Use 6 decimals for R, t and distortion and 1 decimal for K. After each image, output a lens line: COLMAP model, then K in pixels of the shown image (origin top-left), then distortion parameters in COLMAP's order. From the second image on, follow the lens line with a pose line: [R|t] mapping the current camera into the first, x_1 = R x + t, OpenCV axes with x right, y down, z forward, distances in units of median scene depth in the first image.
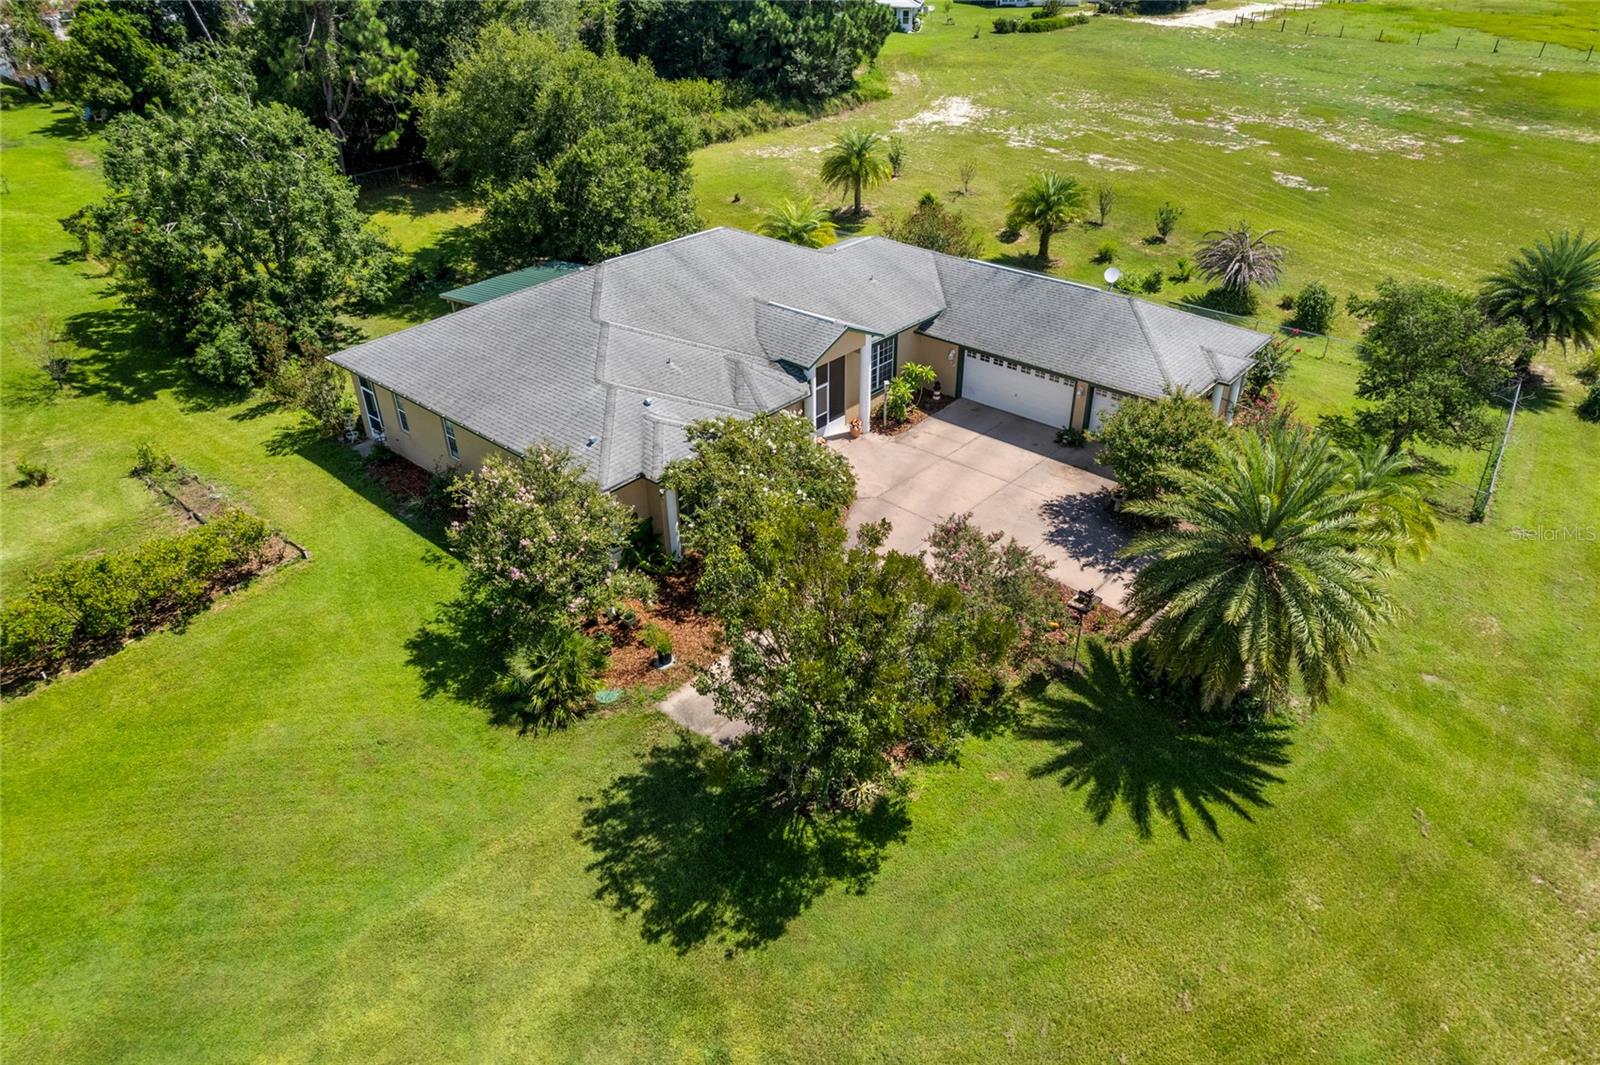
lens RADIAL K [[1022.2, 0, 810.4], [0, 1022.2, 533.4], [0, 0, 1]] dist [-0.069520, 0.063650]
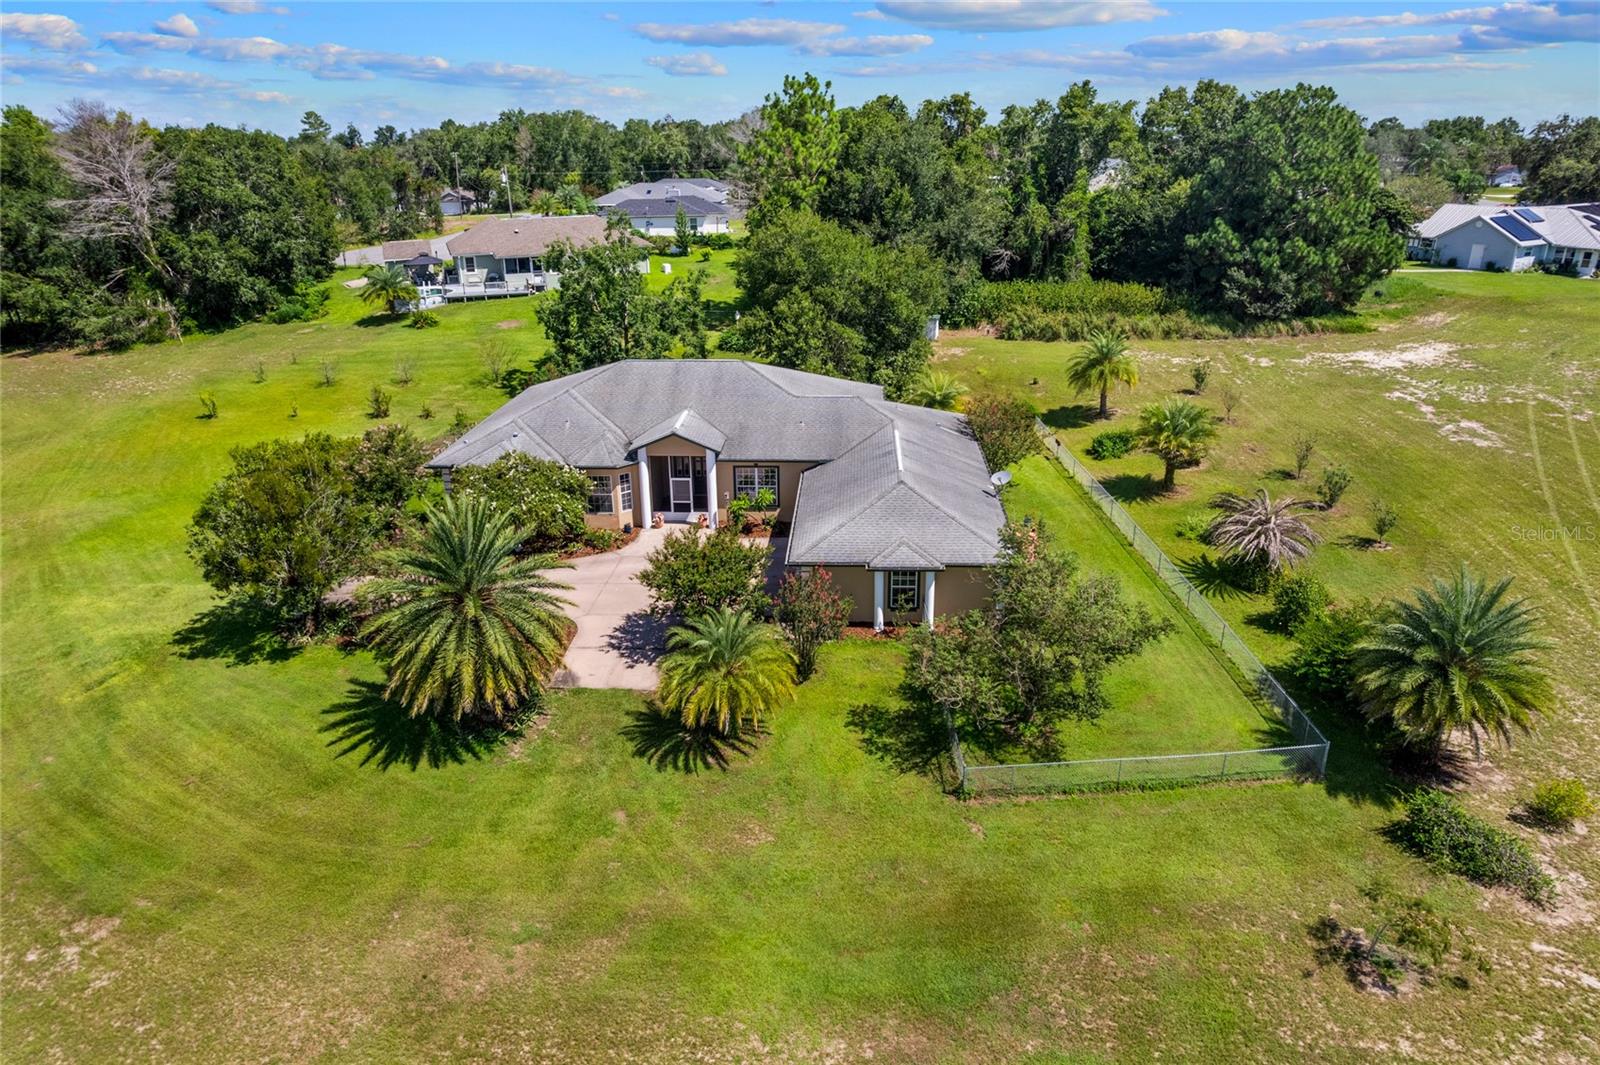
lens RADIAL K [[1004.1, 0, 821.6], [0, 1004.1, 532.0], [0, 0, 1]] dist [-0.024600, 0.000432]
pose [[0.620257, 0.286791, -0.730090, 1.228351], [-0.410631, 0.911754, 0.009295, -0.190035], [0.668329, 0.294032, 0.683287, 0.297360]]
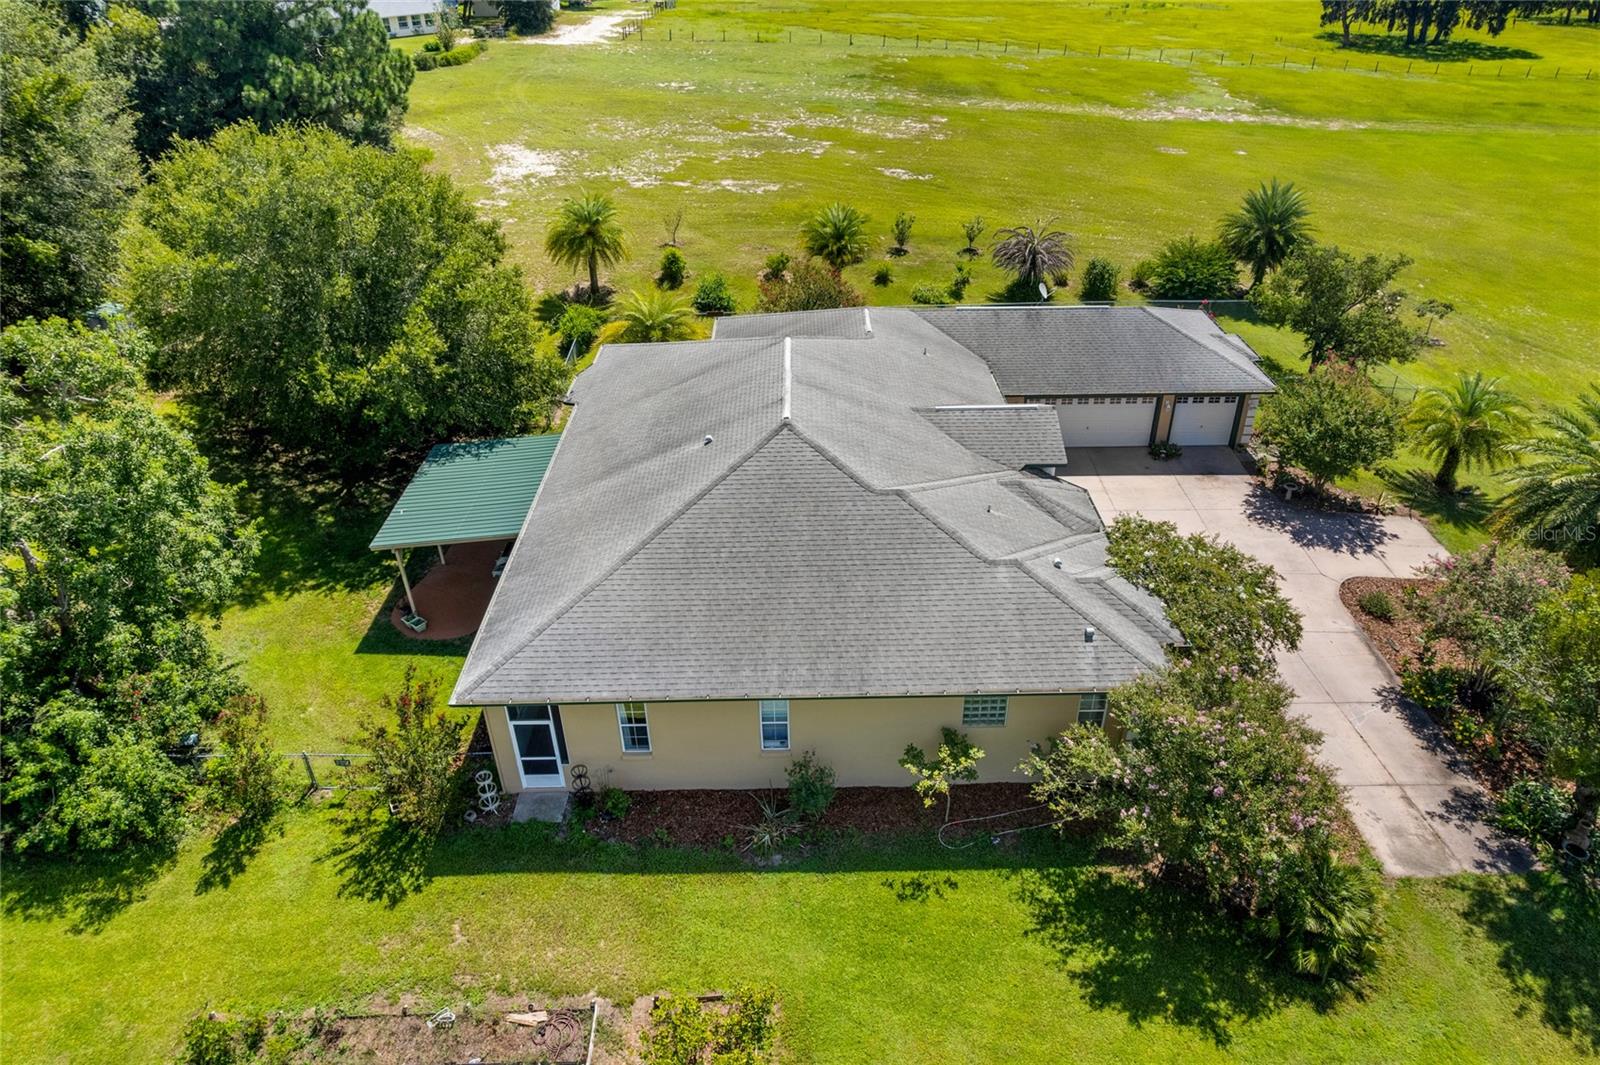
lens RADIAL K [[1022.2, 0, 810.4], [0, 1022.2, 533.4], [0, 0, 1]] dist [-0.069520, 0.063650]
pose [[0.743073, -0.351189, 0.569657, -0.727484], [0.357933, 0.927814, 0.105093, -0.294886], [-0.565443, 0.125807, 0.815136, 0.443864]]
